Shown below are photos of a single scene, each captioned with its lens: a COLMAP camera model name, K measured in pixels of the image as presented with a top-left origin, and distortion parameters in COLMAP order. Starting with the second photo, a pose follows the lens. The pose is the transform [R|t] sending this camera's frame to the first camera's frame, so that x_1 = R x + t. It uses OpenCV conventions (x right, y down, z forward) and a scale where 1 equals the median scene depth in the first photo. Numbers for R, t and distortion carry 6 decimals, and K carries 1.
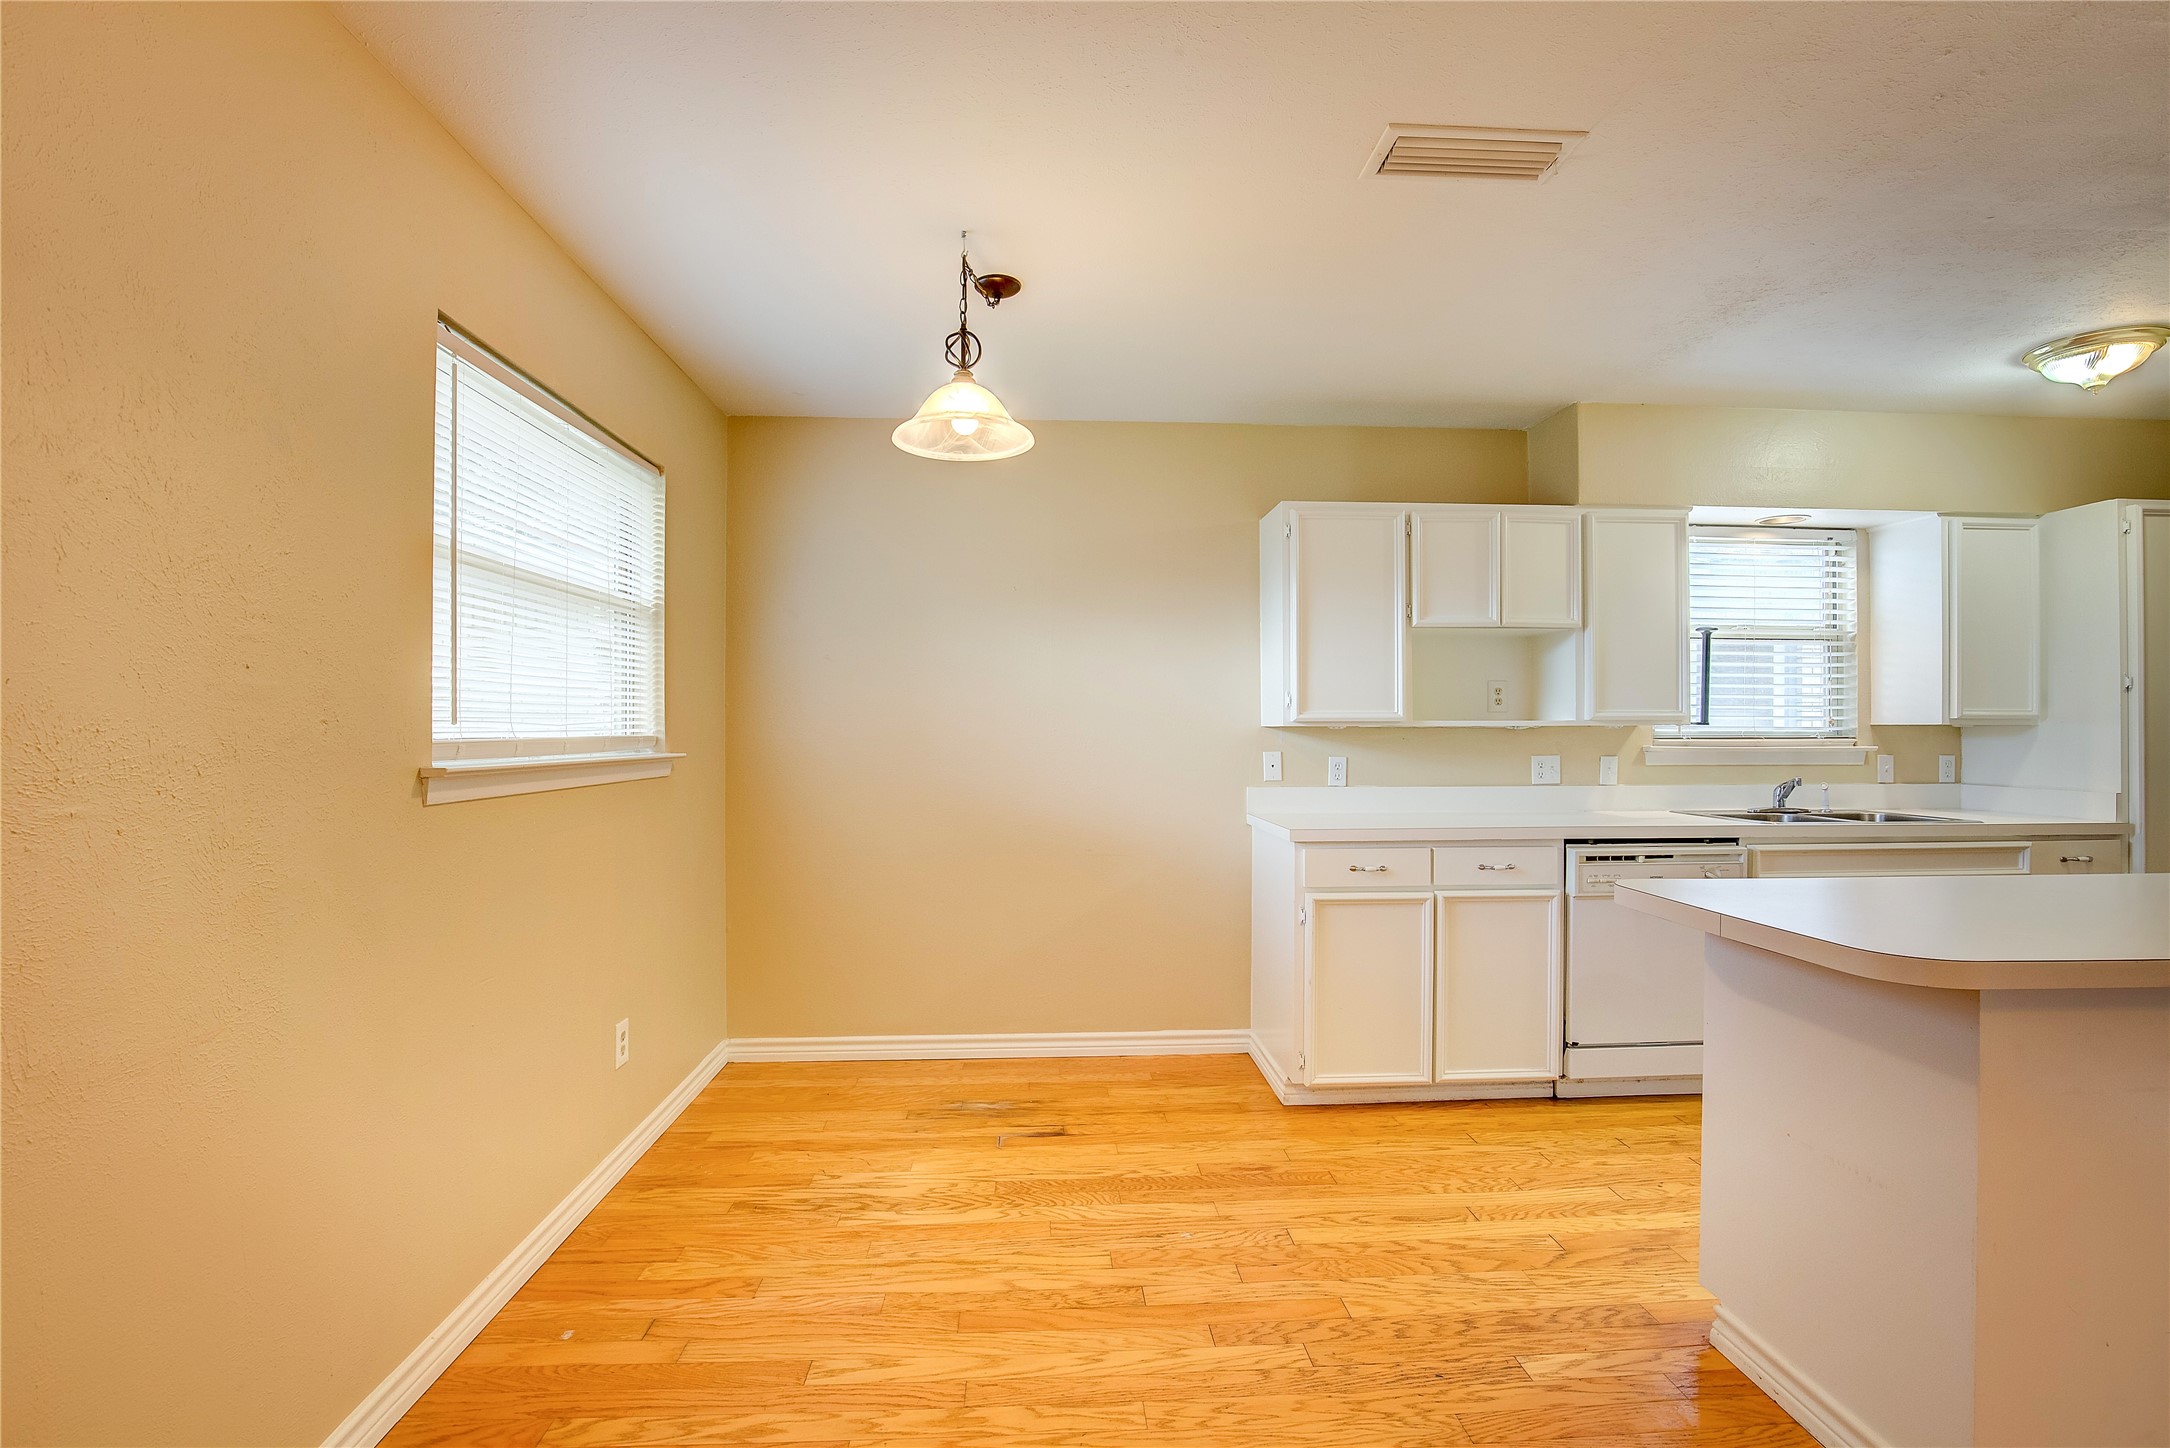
lens RADIAL K [[993.3, 0, 1090.0], [0, 993.3, 715.4], [0, 0, 1]] dist [-0.034856, 0.004920]
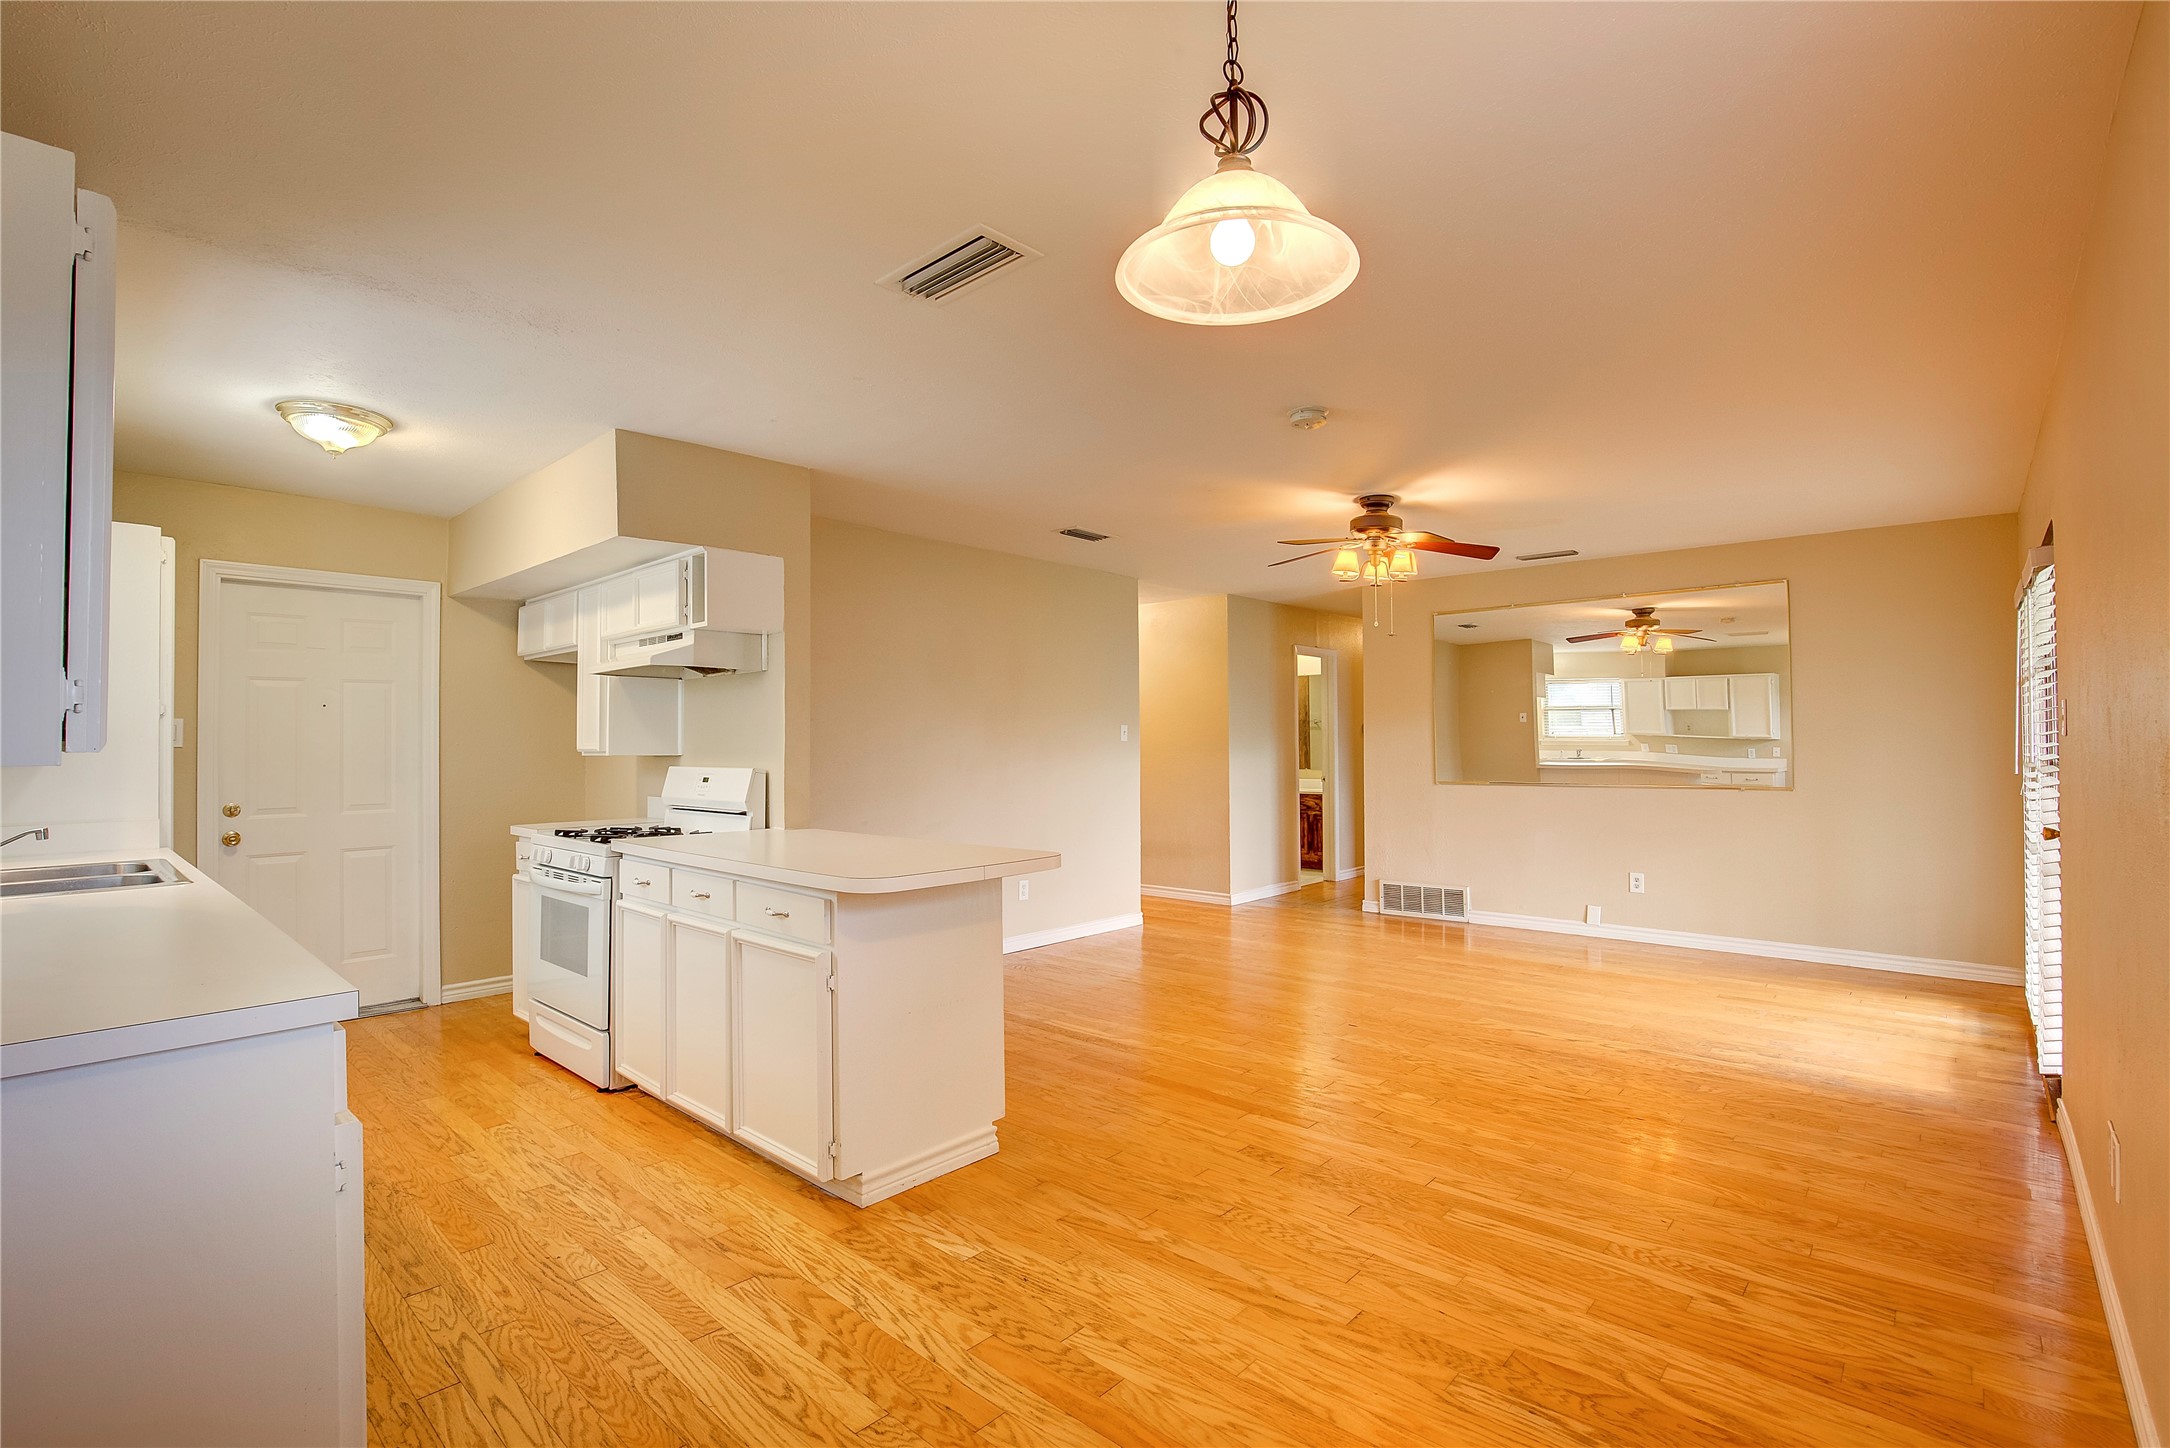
lens RADIAL K [[993.3, 0, 1081.6], [0, 993.3, 722.8], [0, 0, 1]] dist [-0.034856, 0.004920]
pose [[-0.695046, 0.015951, 0.718788, -0.344375], [-0.003922, 0.999655, -0.025976, 0.001867], [-0.718954, -0.020874, -0.694744, 1.052034]]
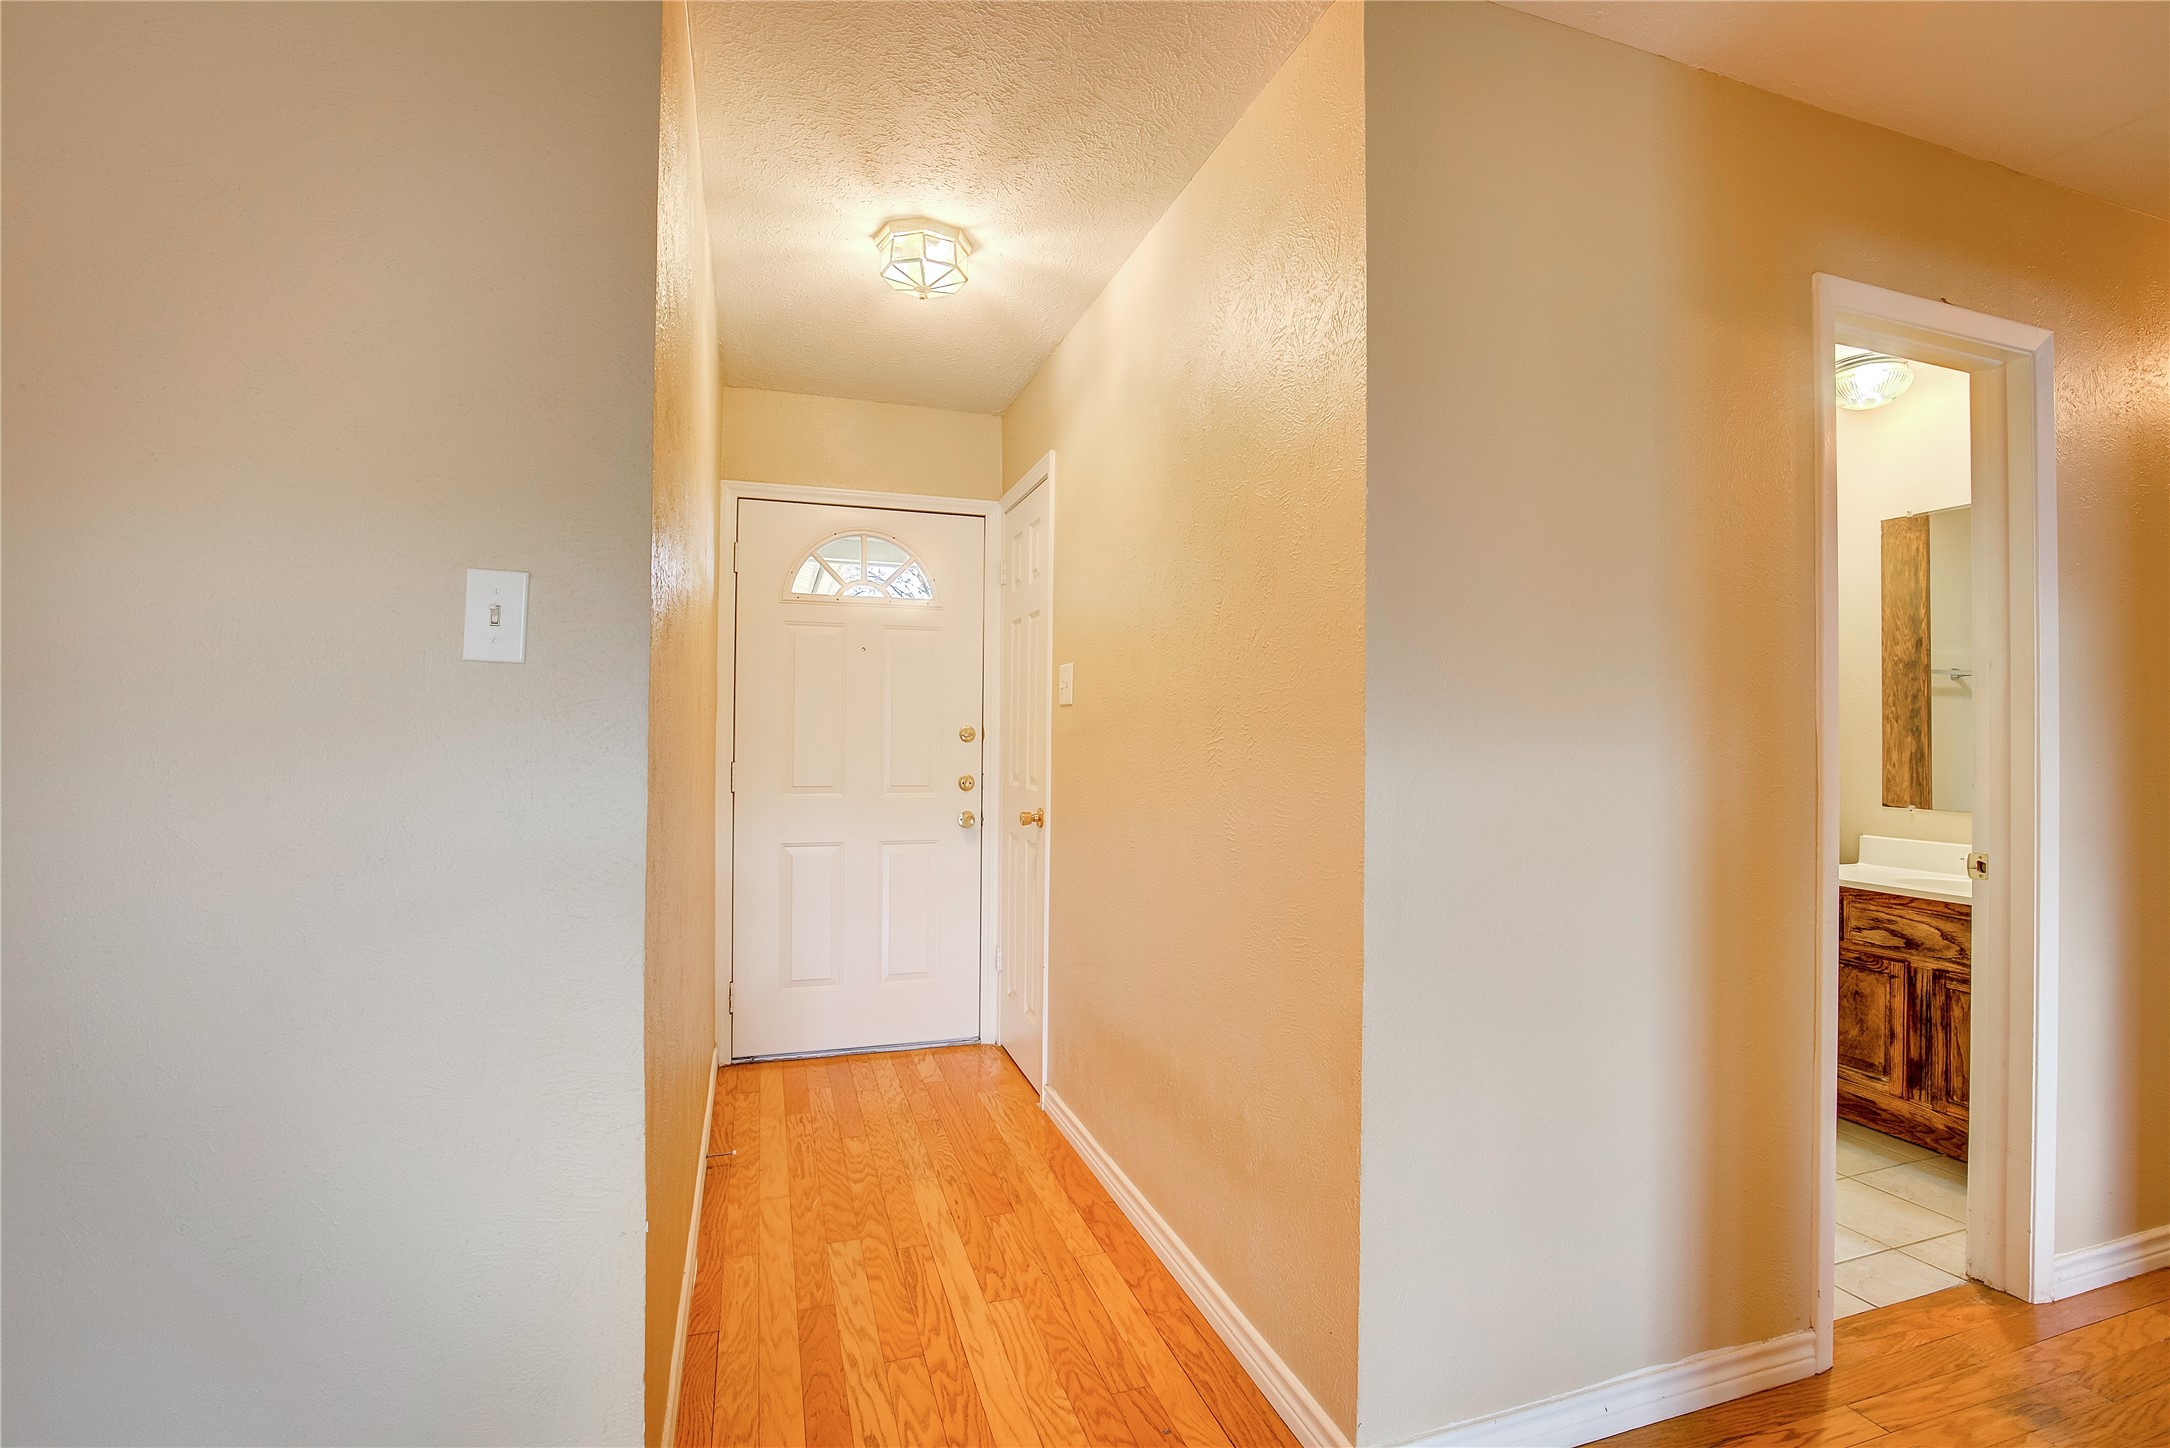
lens RADIAL K [[993.3, 0, 1088.7], [0, 993.3, 722.5], [0, 0, 1]] dist [-0.034856, 0.004920]
pose [[-0.258277, 0.004455, 0.966061, 0.690197], [-0.022829, 0.999682, -0.010713, 0.007179], [-0.965801, -0.024821, -0.258094, -0.590861]]
